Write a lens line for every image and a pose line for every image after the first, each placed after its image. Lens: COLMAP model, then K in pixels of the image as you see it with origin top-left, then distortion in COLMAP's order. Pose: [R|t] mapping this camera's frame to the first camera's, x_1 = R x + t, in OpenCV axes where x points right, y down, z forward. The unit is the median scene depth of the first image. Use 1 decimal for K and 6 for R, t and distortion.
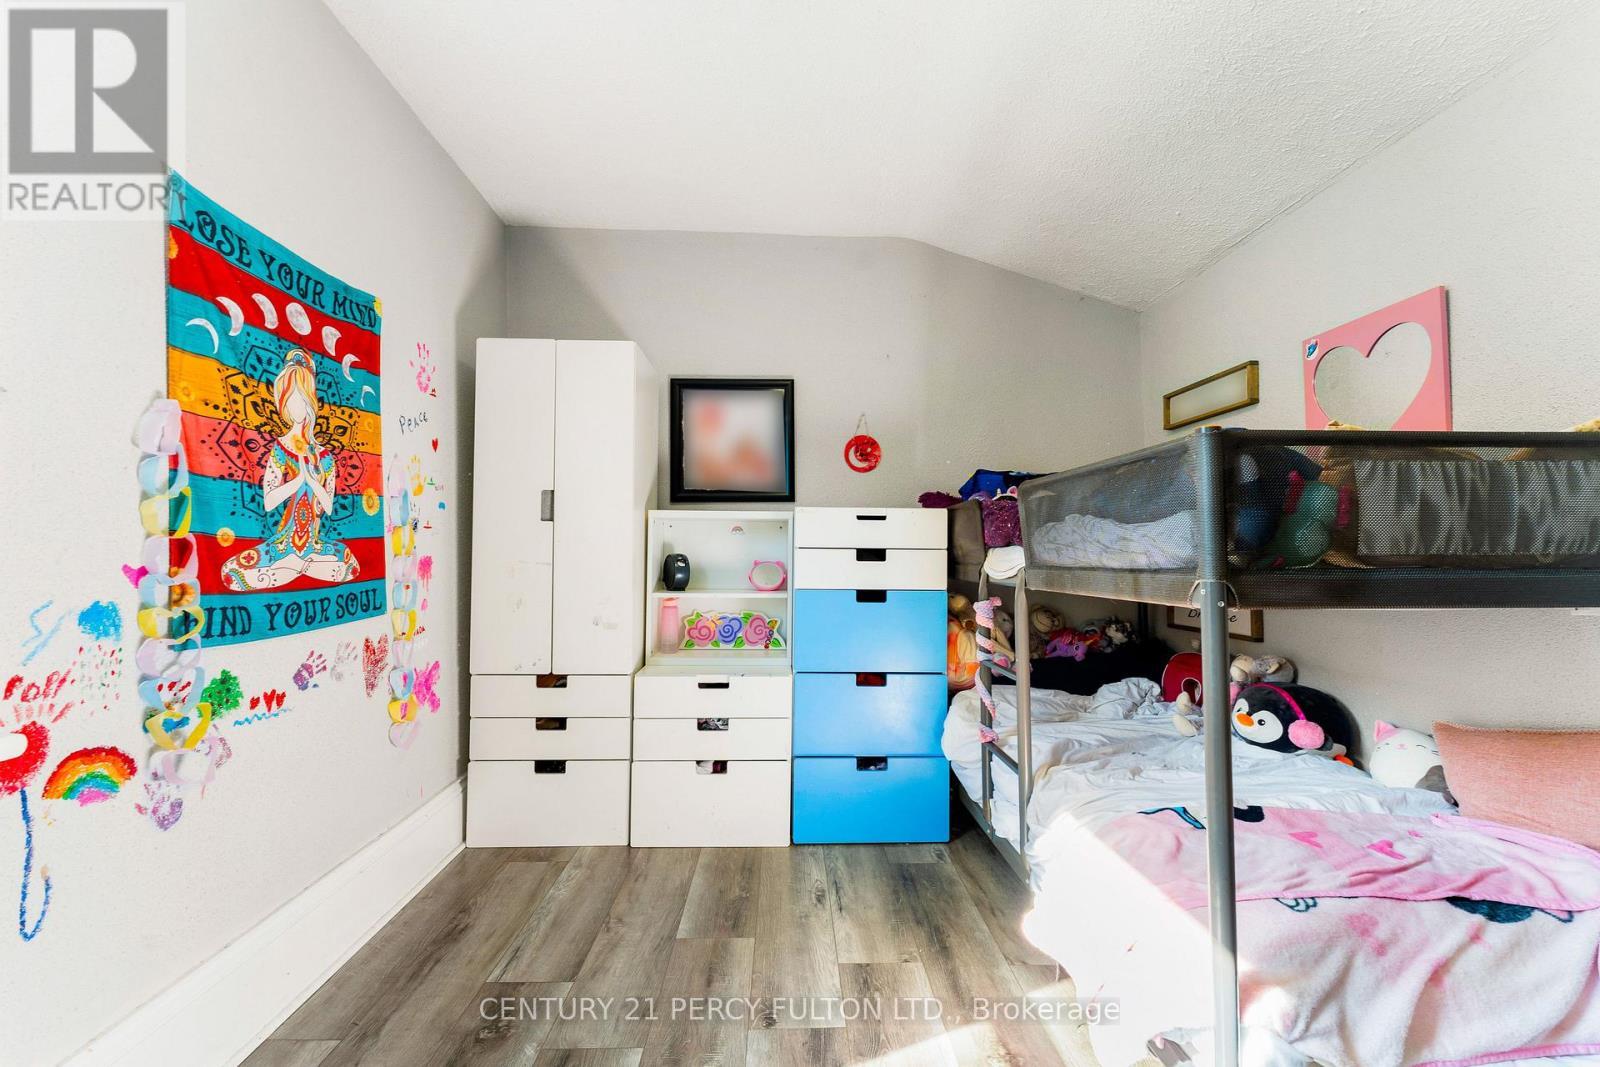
lens RADIAL K [[662.1, 0, 789.5], [0, 662.1, 522.8], [0, 0, 1]] dist [0.001329, -0.000519]
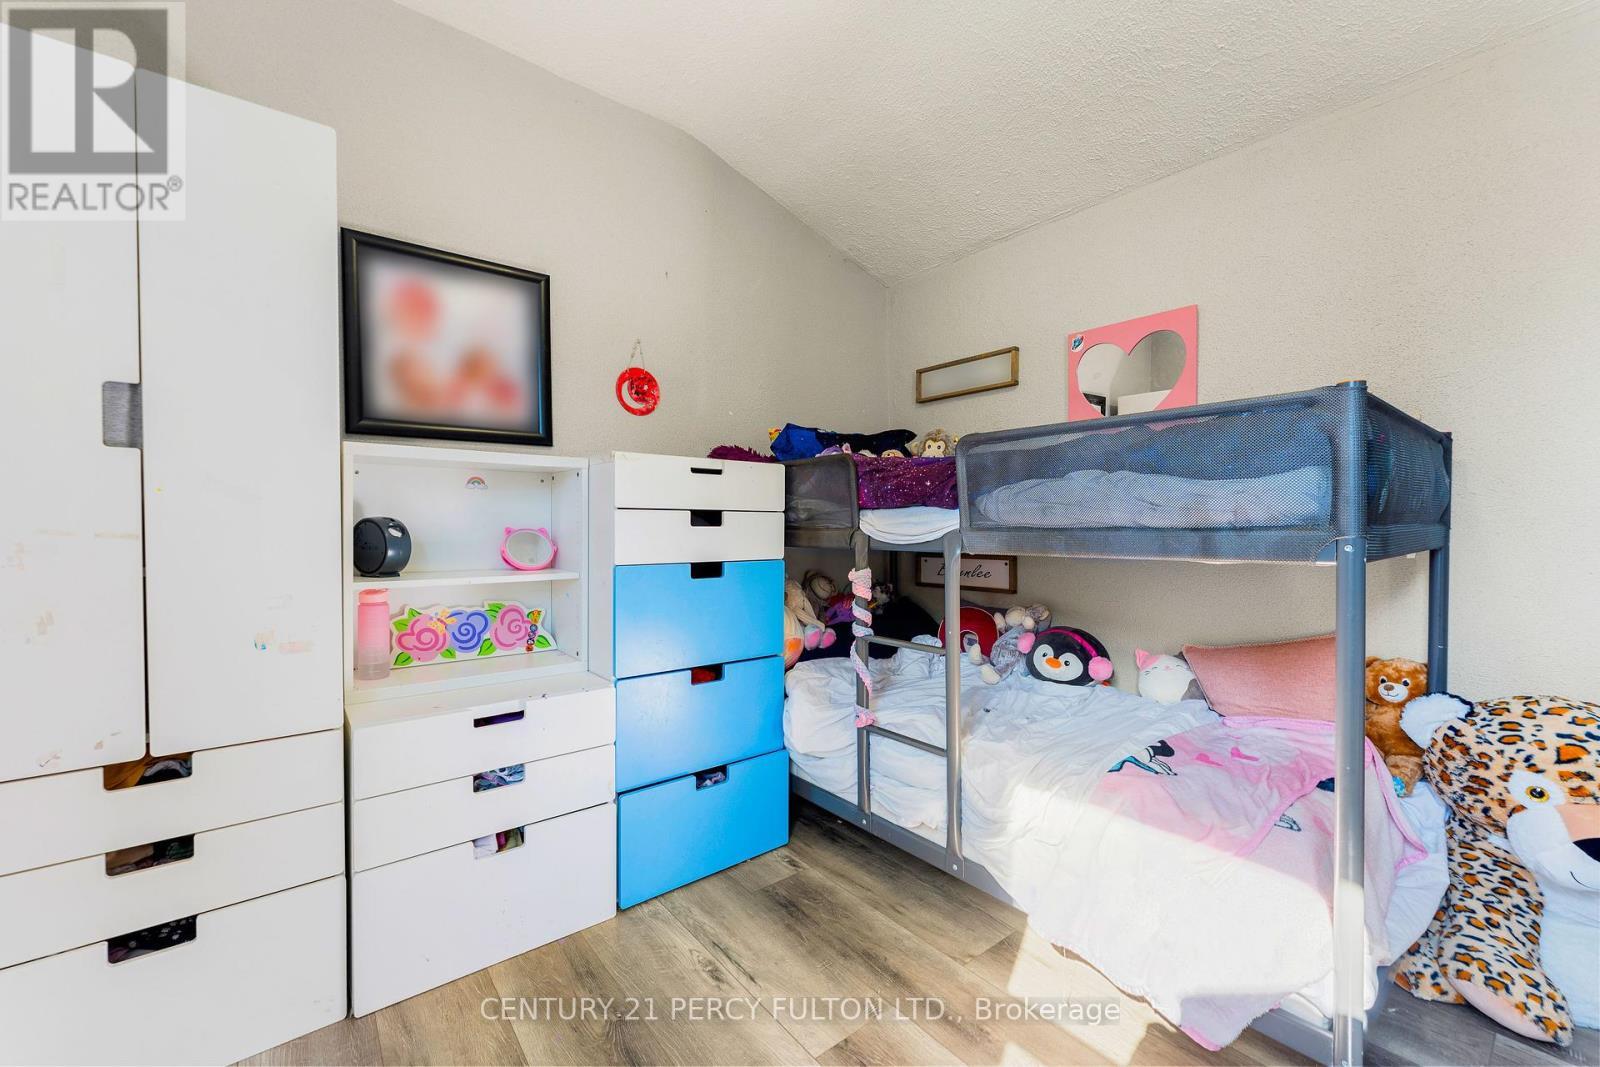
lens RADIAL K [[657.3, 0, 826.9], [0, 657.3, 532.7], [0, 0, 1]] dist [0.009320, -0.005593]
pose [[0.788174, -0.012644, 0.615323, -0.250453], [-0.025428, 0.998266, 0.053085, 0.020860], [-0.614927, -0.057487, 0.786486, 0.298599]]
